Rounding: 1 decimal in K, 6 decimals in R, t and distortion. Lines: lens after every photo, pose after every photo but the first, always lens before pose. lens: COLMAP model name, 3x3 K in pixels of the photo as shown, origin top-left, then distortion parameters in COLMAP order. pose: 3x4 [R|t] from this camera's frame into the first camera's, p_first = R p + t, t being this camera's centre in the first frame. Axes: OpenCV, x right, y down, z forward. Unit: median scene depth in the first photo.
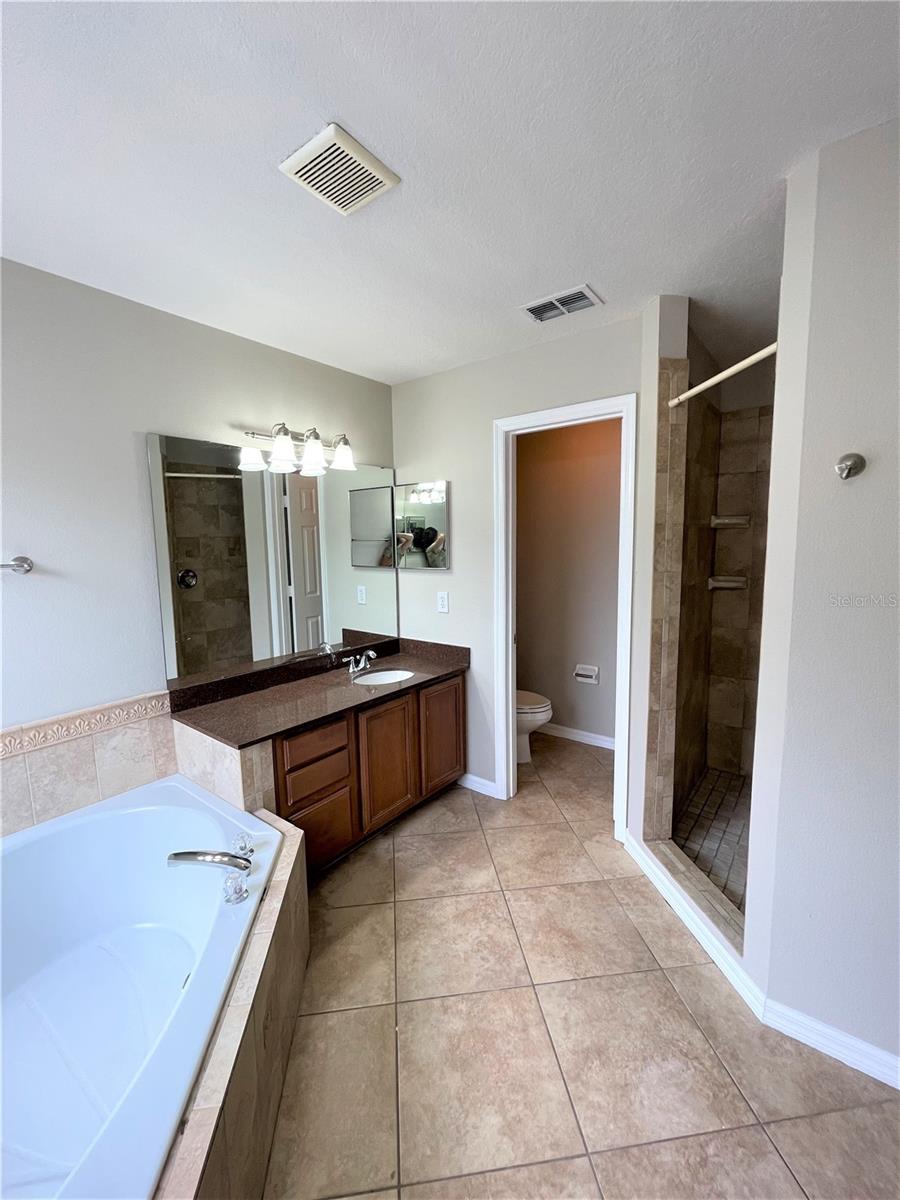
lens RADIAL K [[483.8, 0, 454.9], [0, 483.8, 595.7], [0, 0, 1]] dist [0.002774, 0.000253]
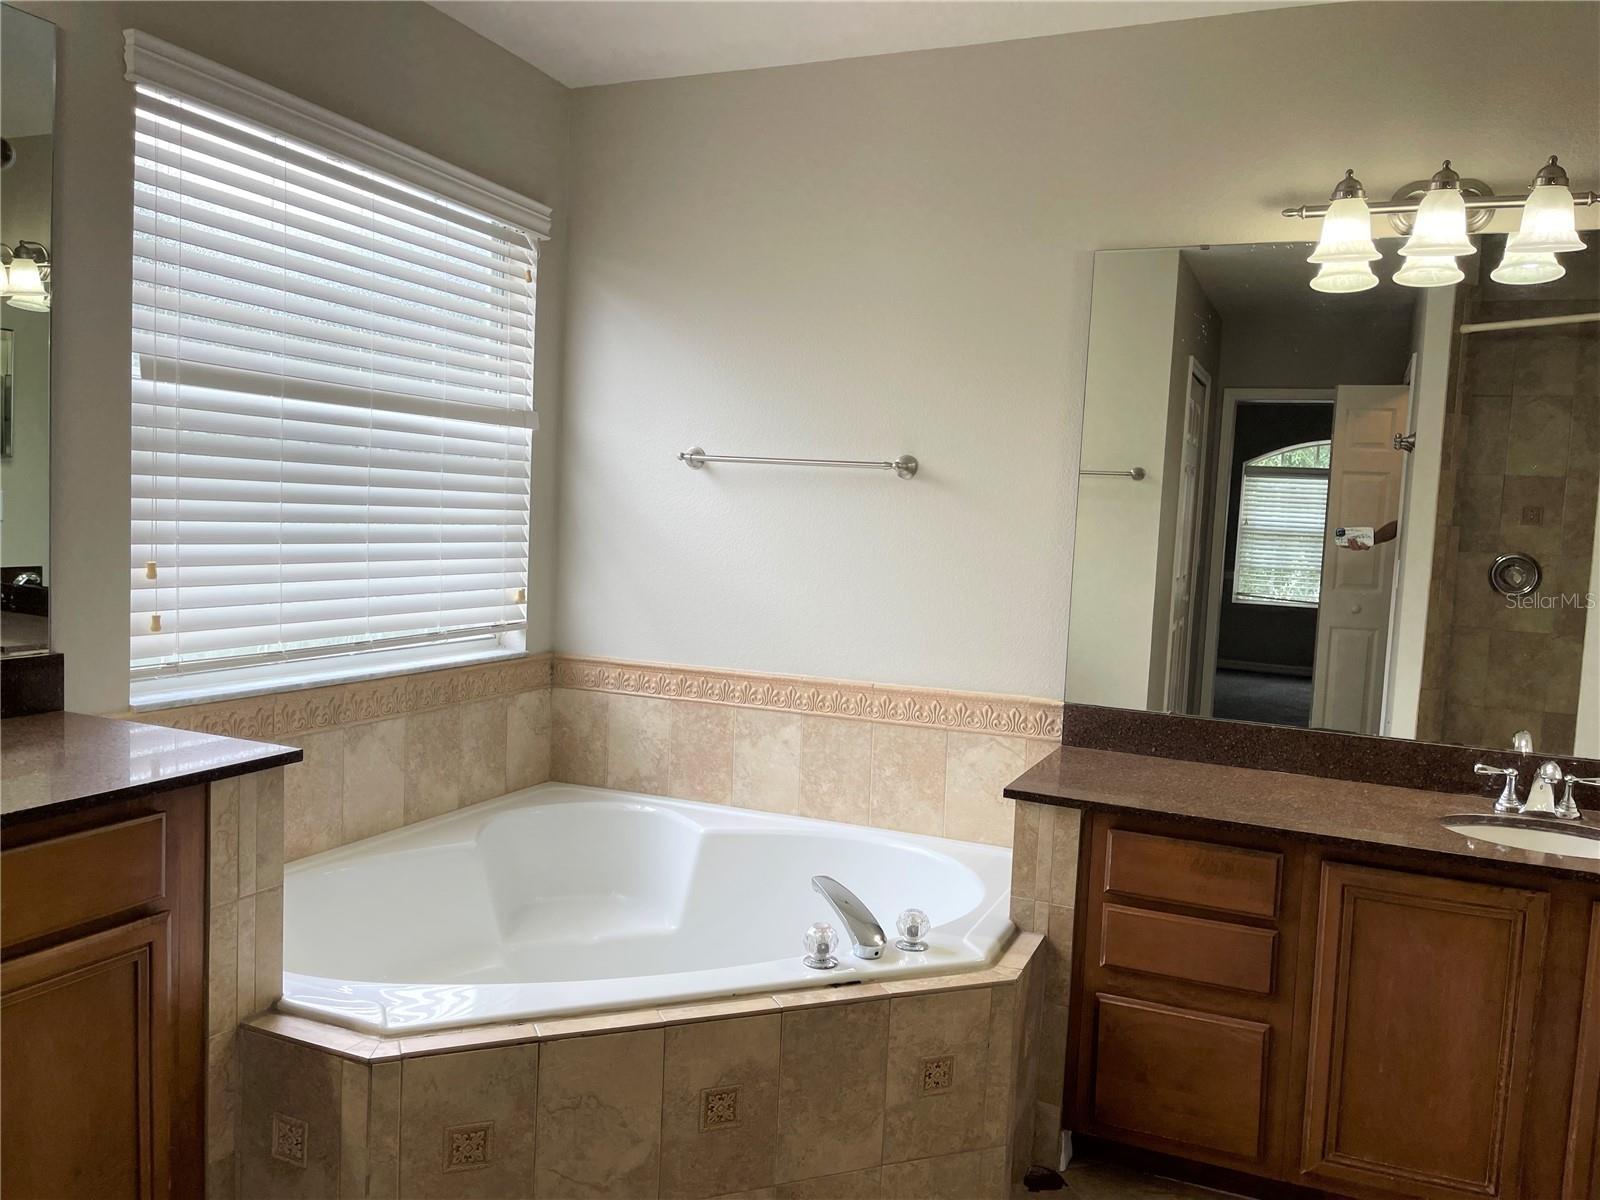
lens RADIAL K [[1202.7, 0, 802.3], [0, 1202.7, 601.9], [0, 0, 1]] dist [0.036621, -0.038269]
pose [[0.263872, 0.103486, -0.958990, 0.709197], [-0.155850, 0.985738, 0.063489, 0.040984], [0.951883, 0.132706, 0.276237, 0.328095]]
